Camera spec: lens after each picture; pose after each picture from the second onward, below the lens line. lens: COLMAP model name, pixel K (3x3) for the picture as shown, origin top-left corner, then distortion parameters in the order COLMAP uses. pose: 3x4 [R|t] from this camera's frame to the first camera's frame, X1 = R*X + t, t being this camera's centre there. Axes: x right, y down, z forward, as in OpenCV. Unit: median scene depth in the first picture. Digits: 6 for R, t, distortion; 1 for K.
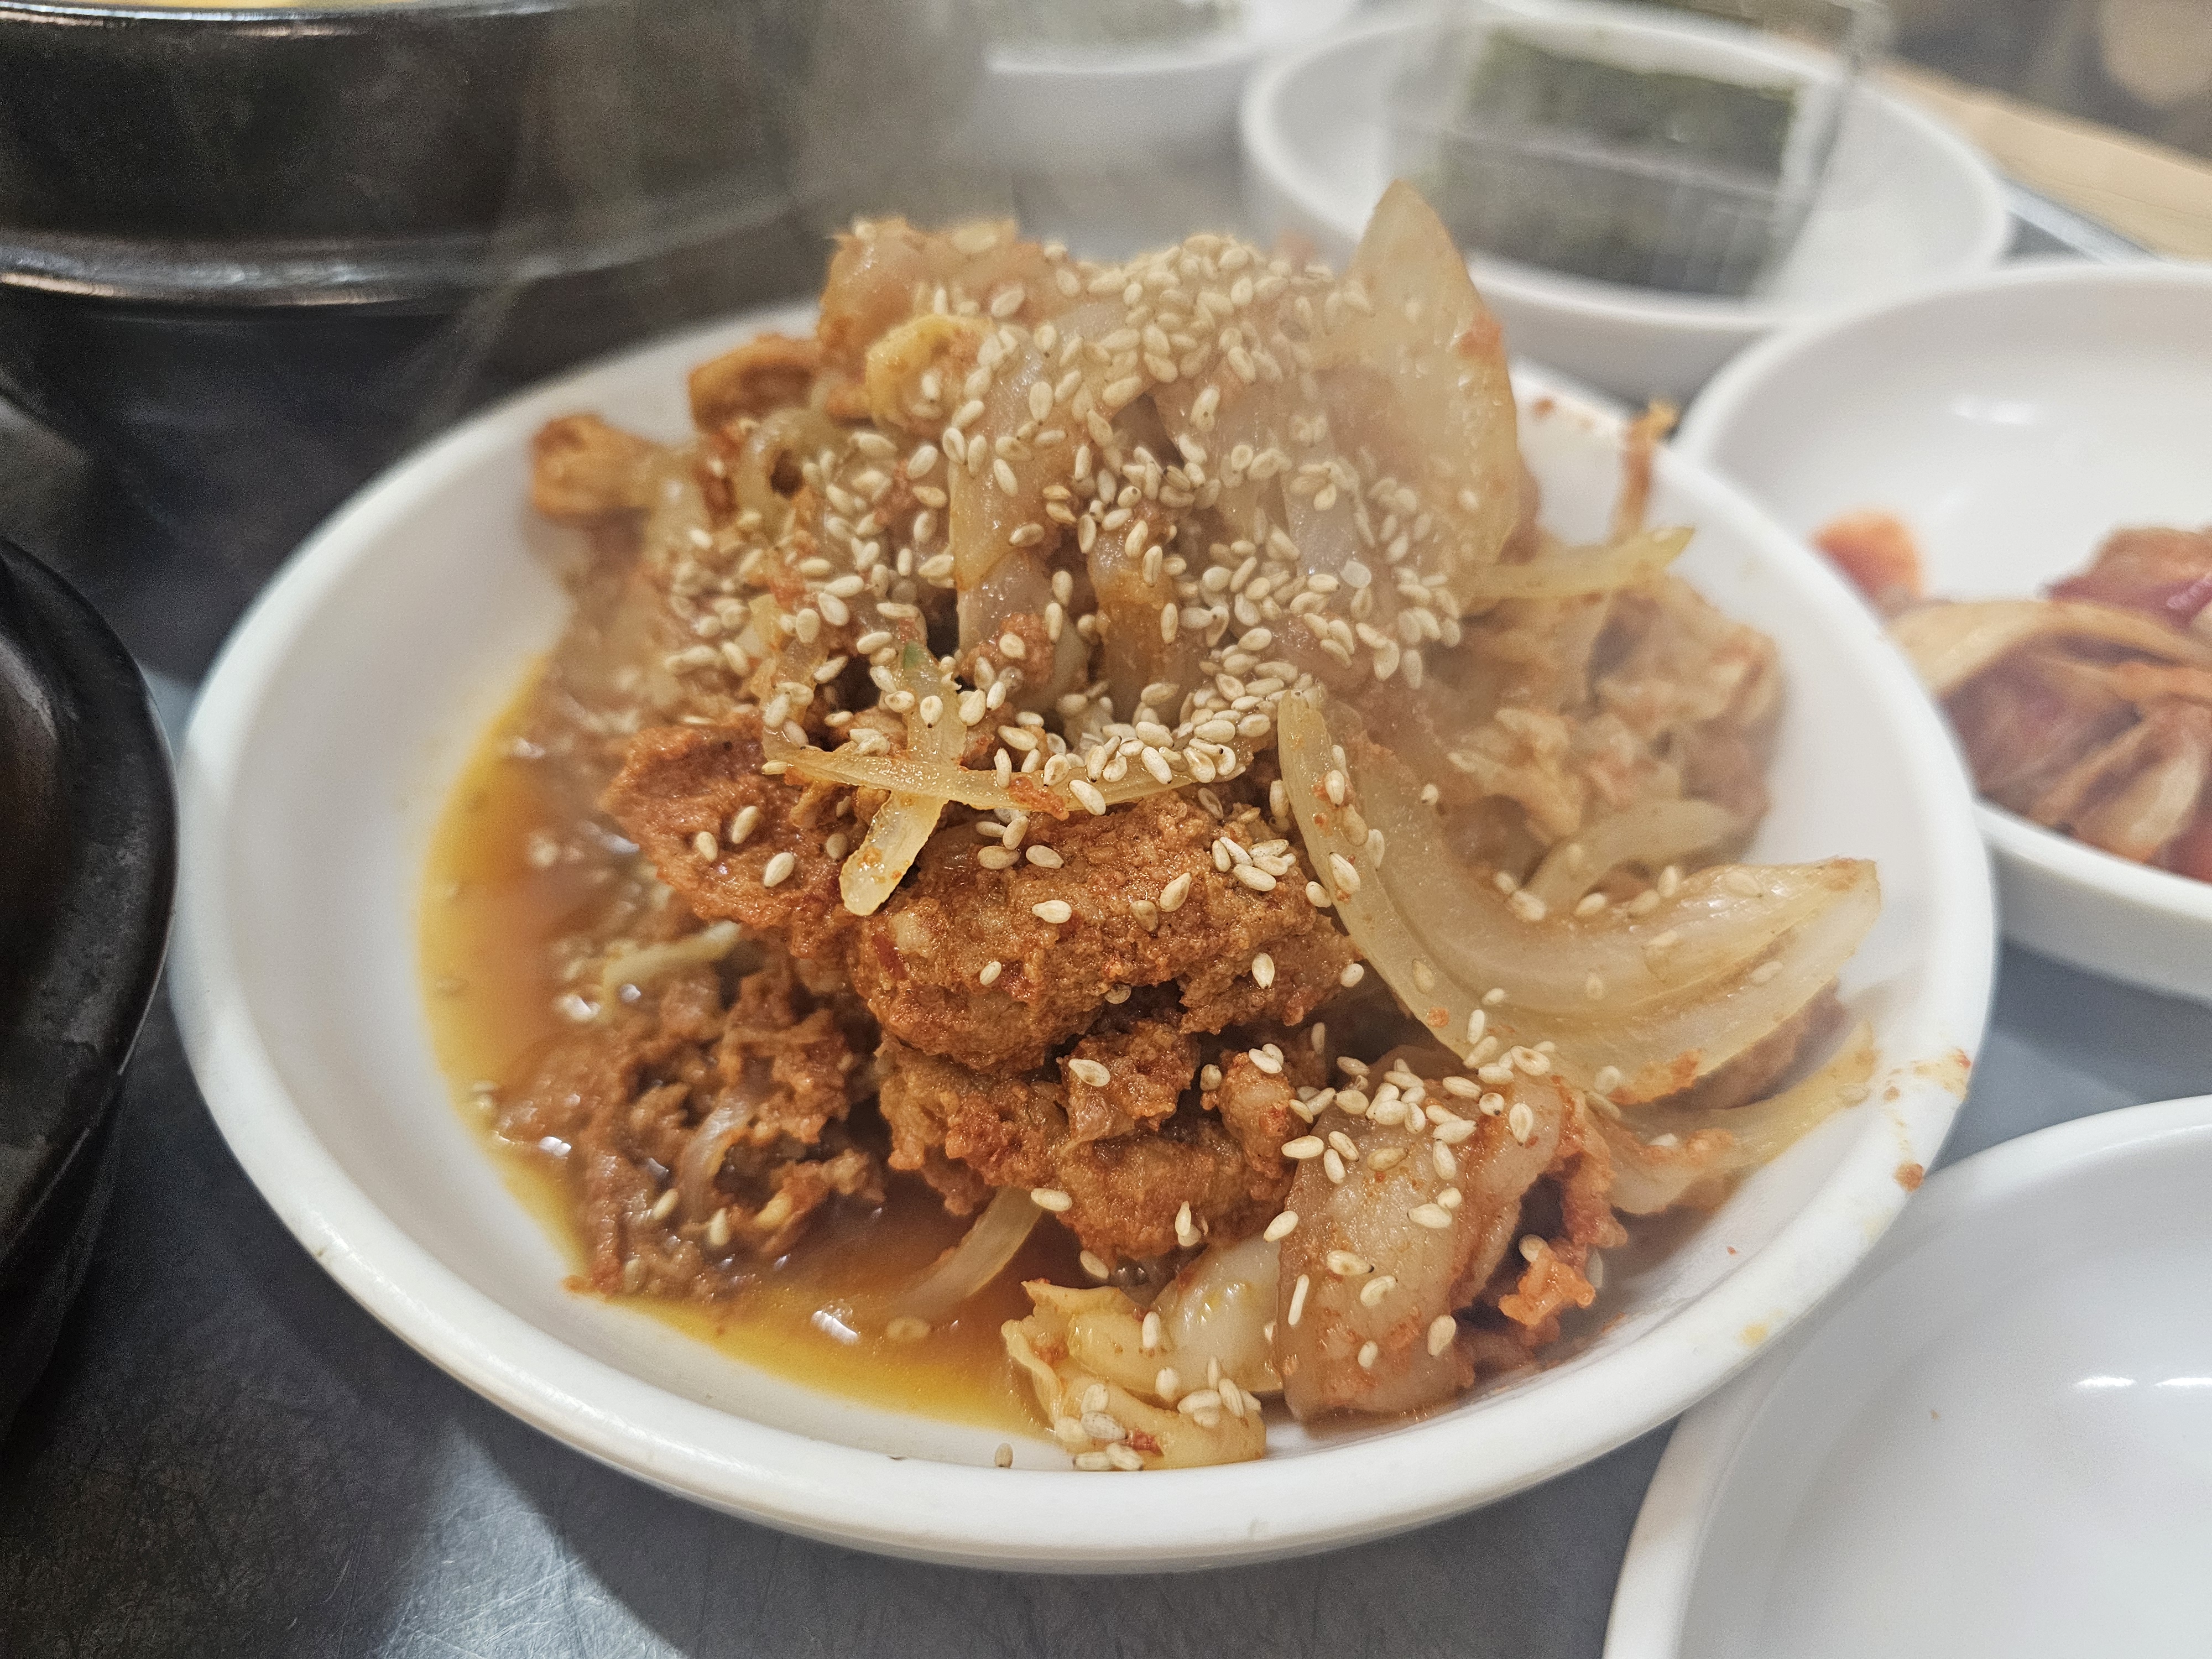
lens RADIAL K [[1494.8, 0, 1106.0], [0, 1494.8, 829.5], [0, 0, 1]] dist [0.004780, 0.005007]
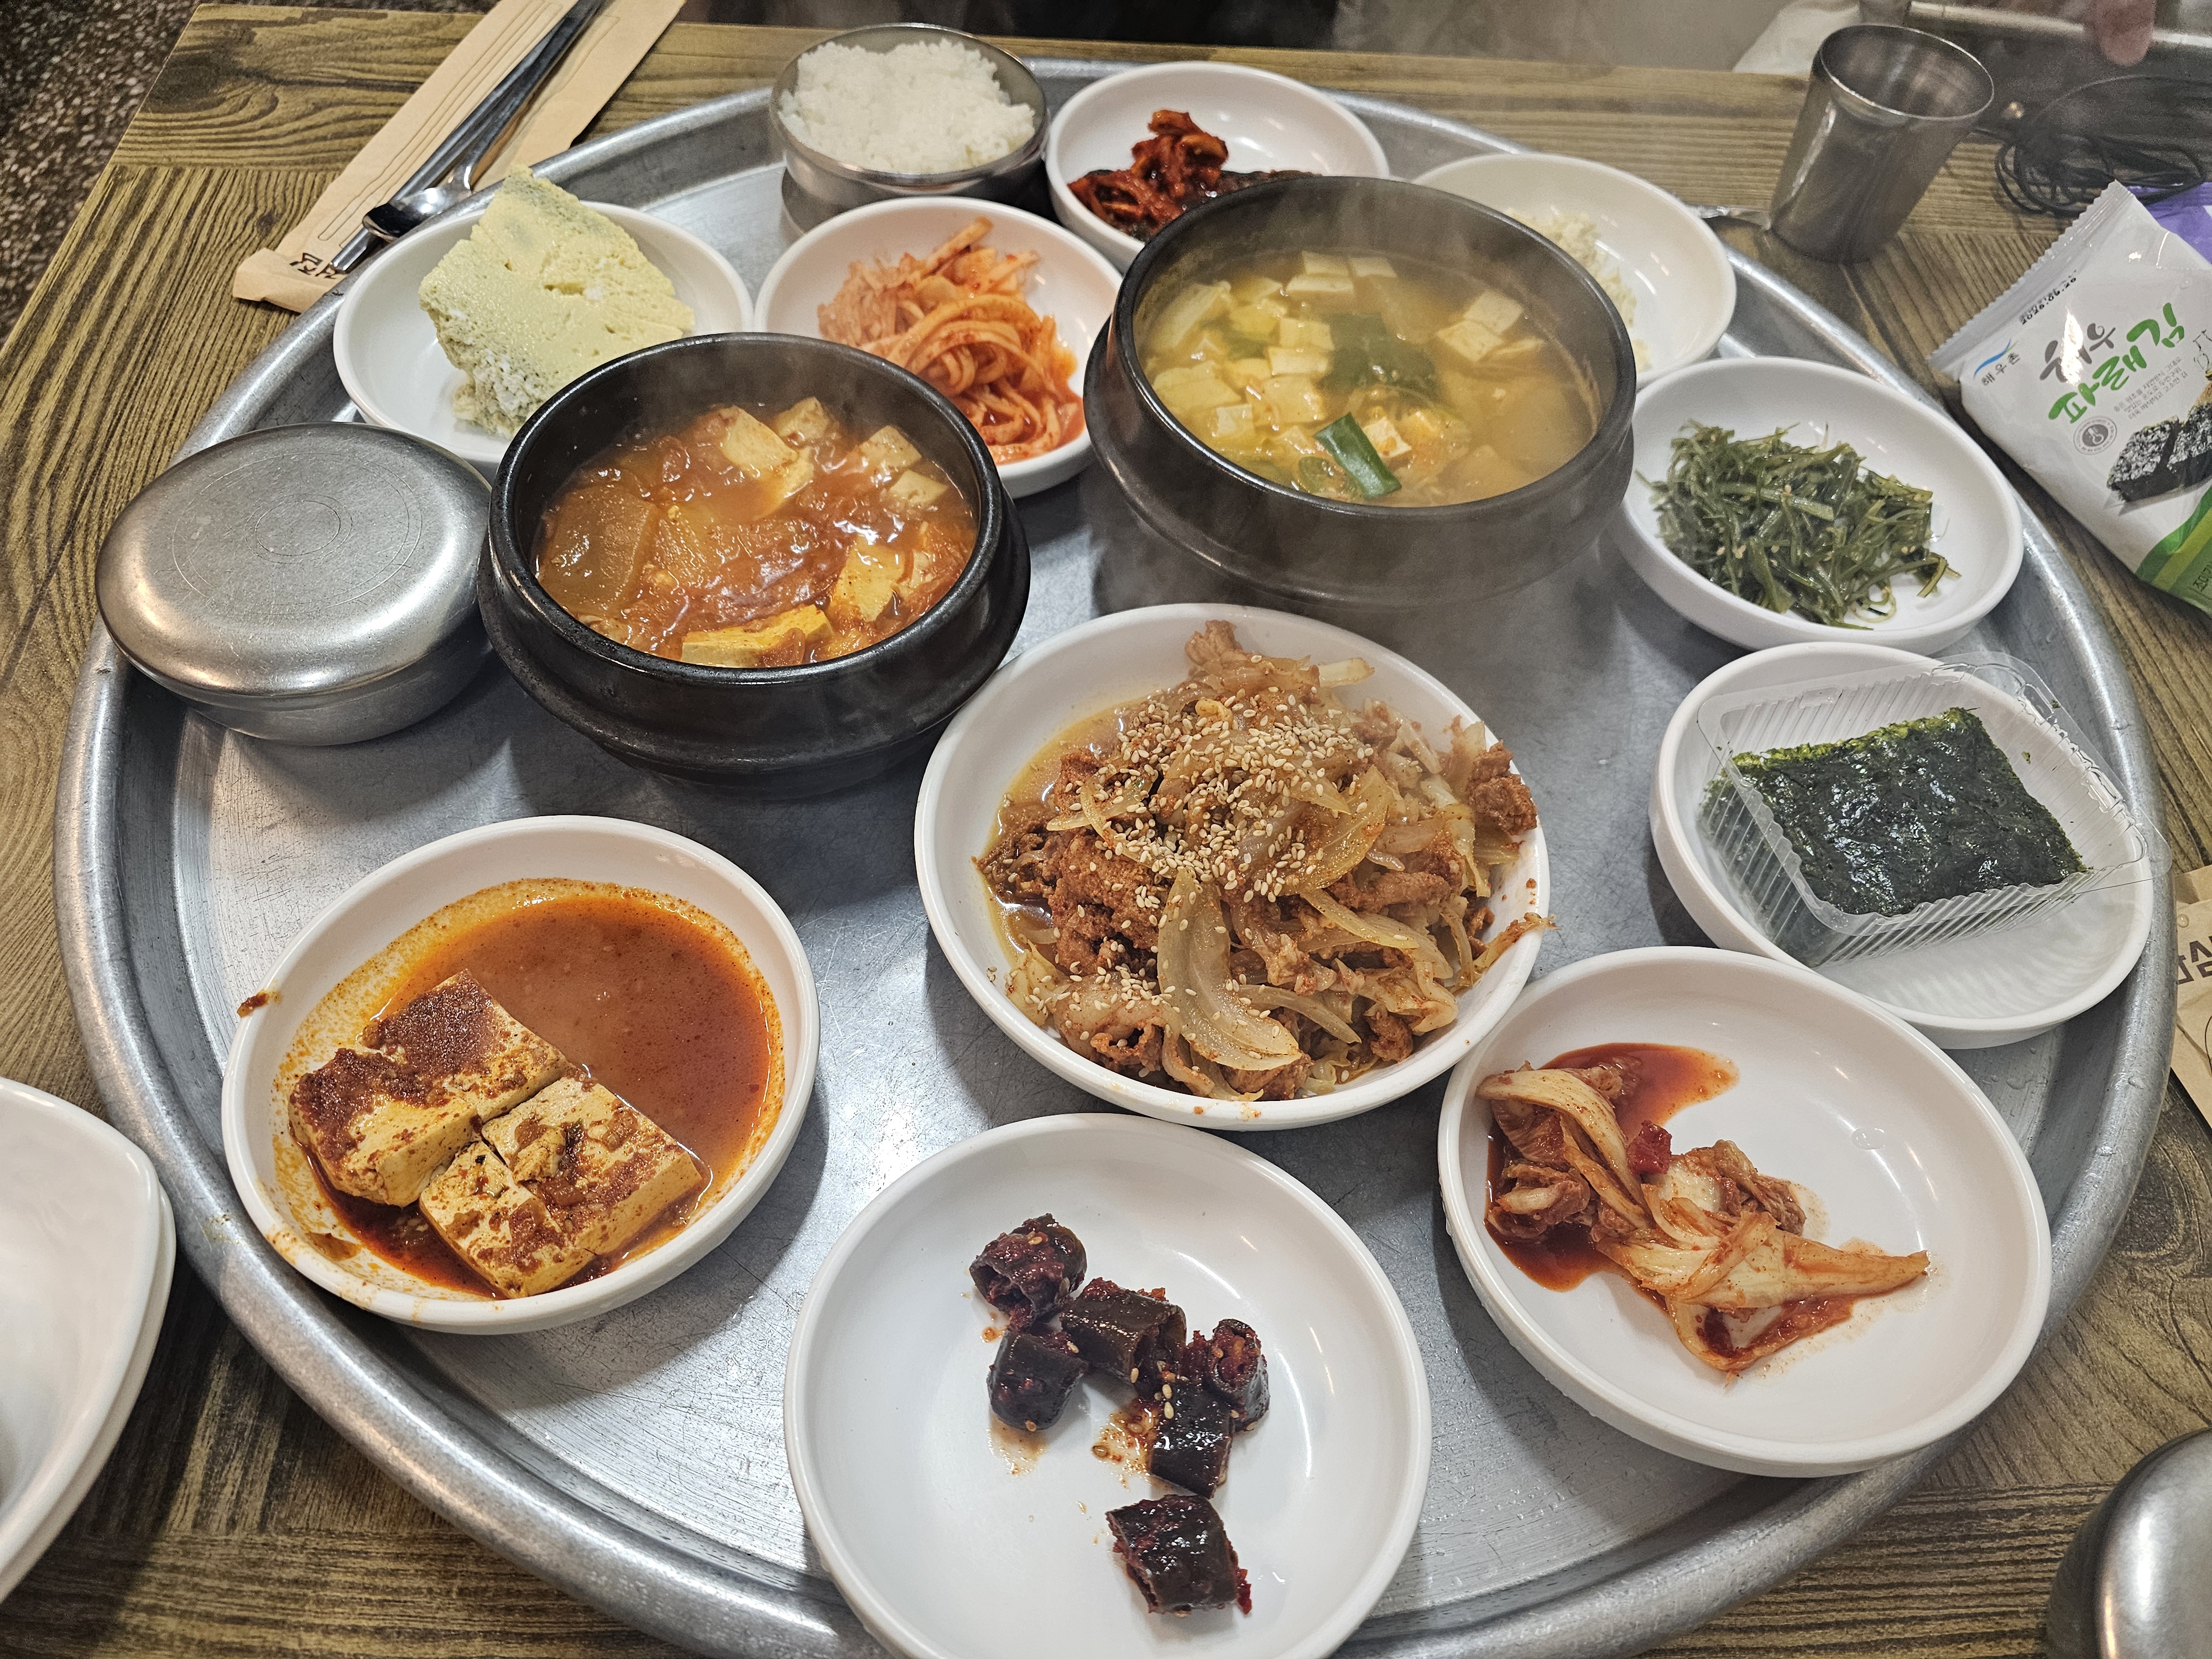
lens RADIAL K [[1494.8, 0, 1106.0], [0, 1494.8, 829.5], [0, 0, 1]] dist [0.004780, 0.005007]
pose [[0.562056, 0.655099, -0.504914, 1.494843], [-0.588135, 0.745778, 0.312911, -0.993293], [0.581541, 0.121084, 0.804455, -1.592218]]
